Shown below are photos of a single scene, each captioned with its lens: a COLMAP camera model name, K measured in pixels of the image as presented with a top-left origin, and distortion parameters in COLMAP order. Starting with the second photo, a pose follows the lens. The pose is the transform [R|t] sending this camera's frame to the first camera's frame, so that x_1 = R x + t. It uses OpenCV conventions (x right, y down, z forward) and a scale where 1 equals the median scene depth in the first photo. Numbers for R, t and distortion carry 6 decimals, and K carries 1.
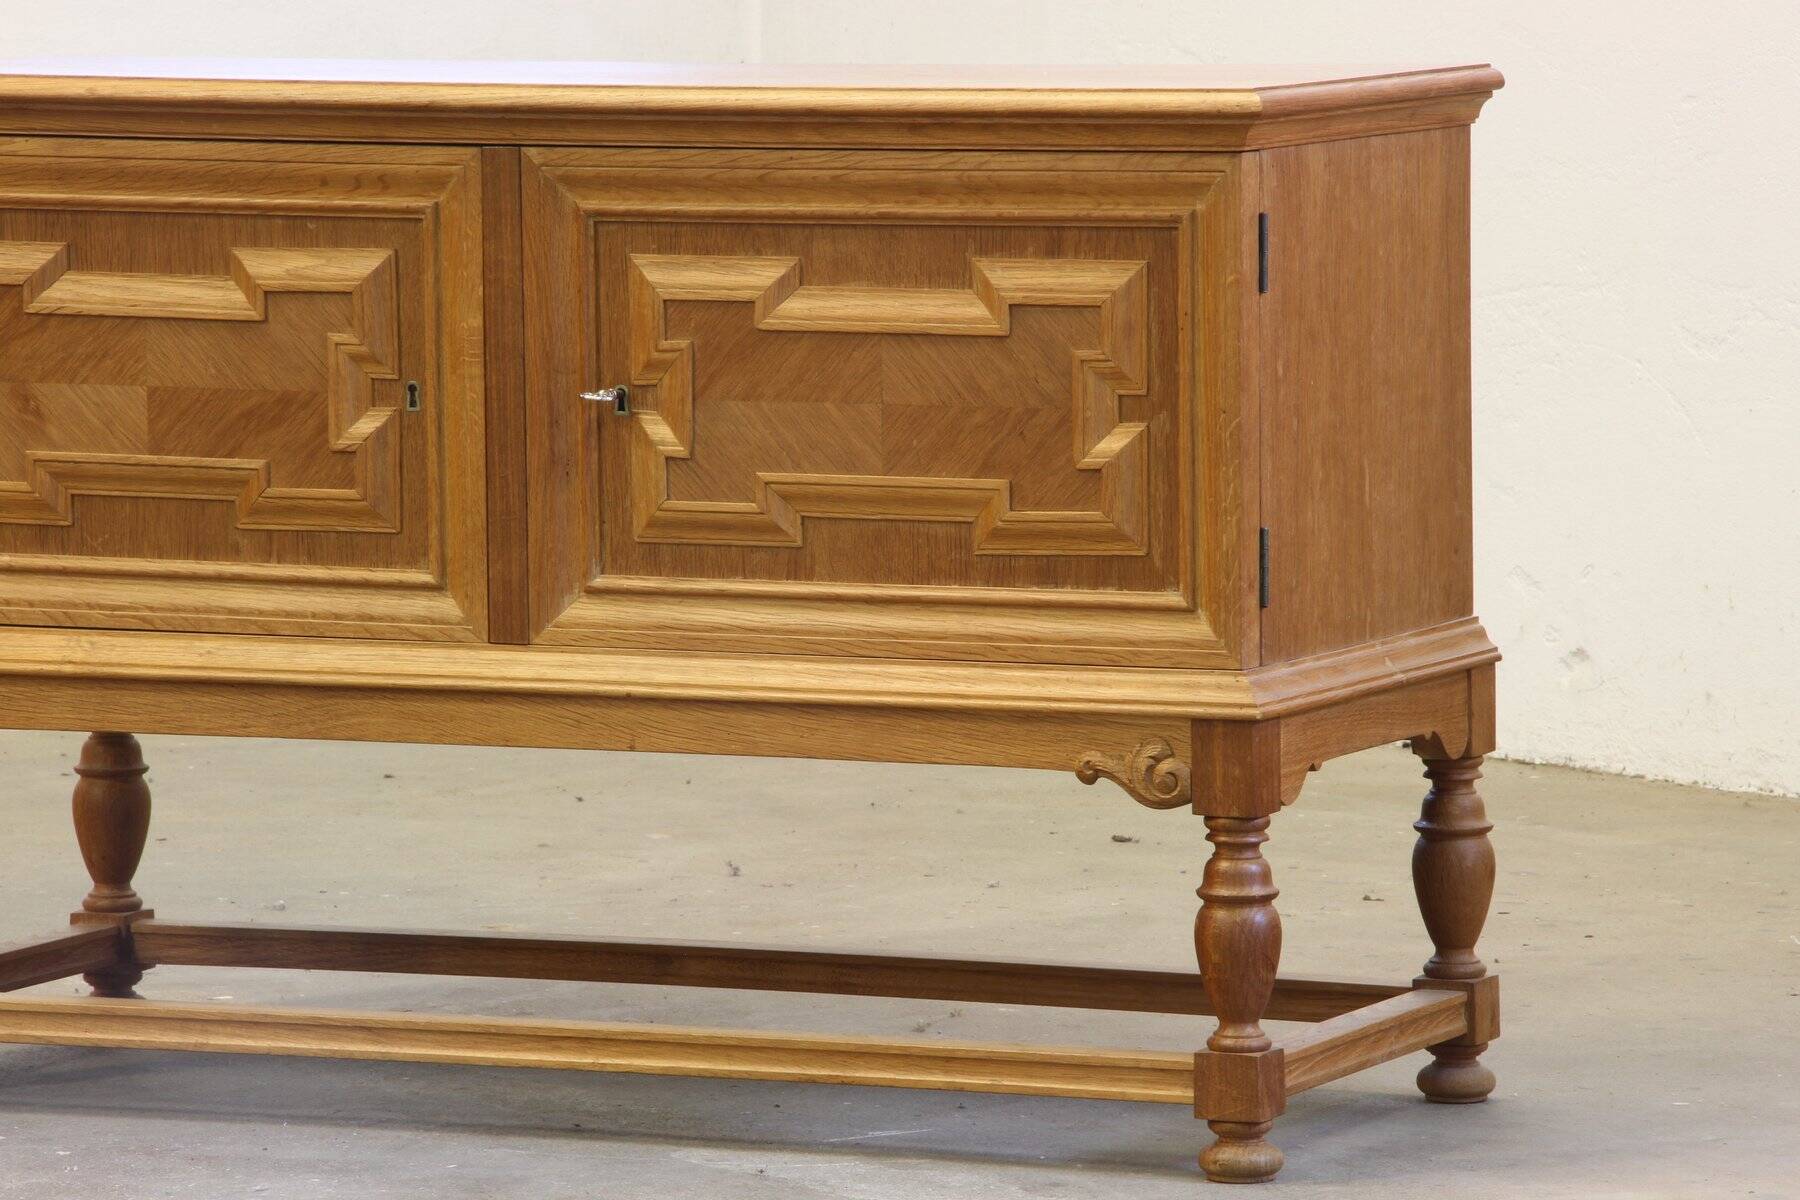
lens RADIAL K [[9140.3, 0, 894.8], [0, 9140.3, 631.0], [0, 0, 1]] dist [1.578689, -6.222699]
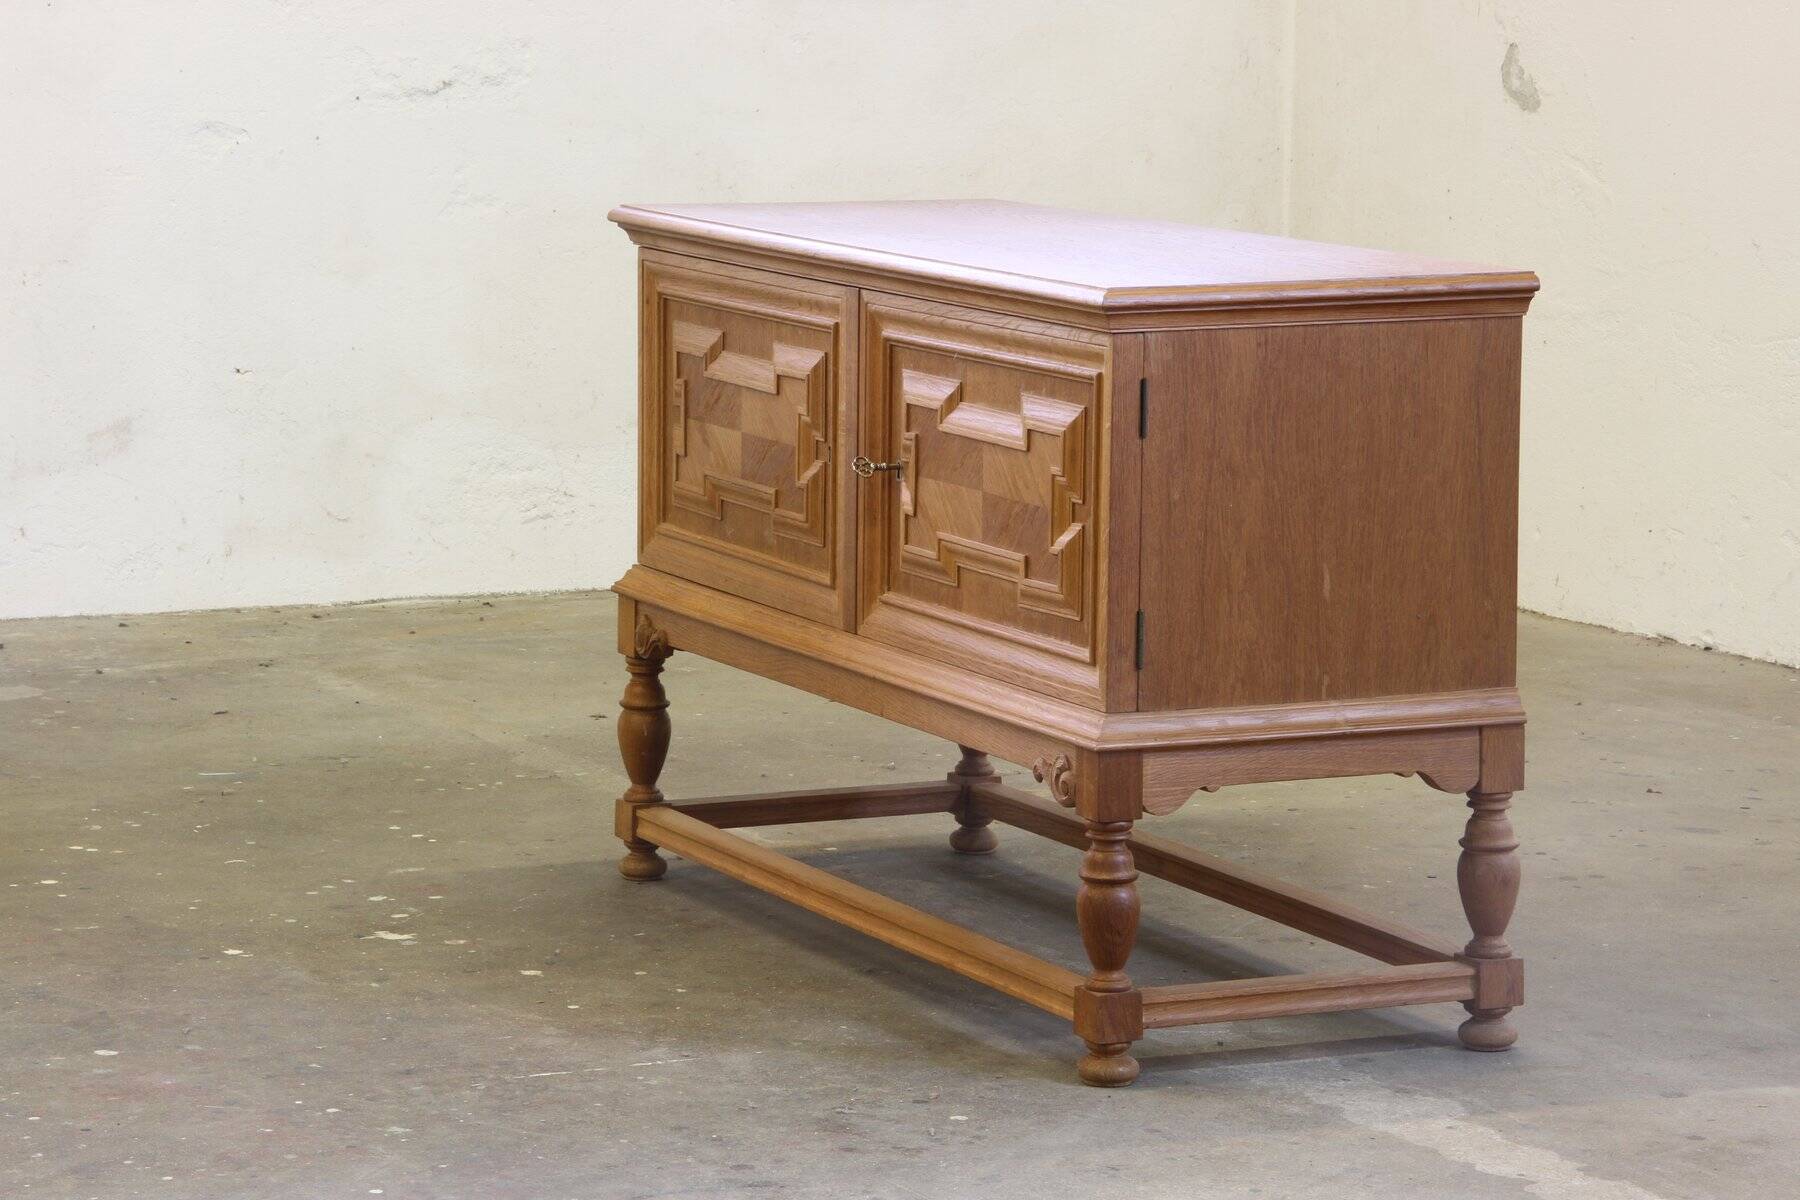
lens RADIAL K [[5645.9, 0, 879.8], [0, 5645.9, 642.1], [0, 0, 1]] dist [0.694967, -0.221156]
pose [[0.761469, 0.107405, -0.639241, 0.534015], [-0.073205, 0.994117, 0.079829, -0.068976], [0.644055, -0.013991, 0.764852, 0.330485]]
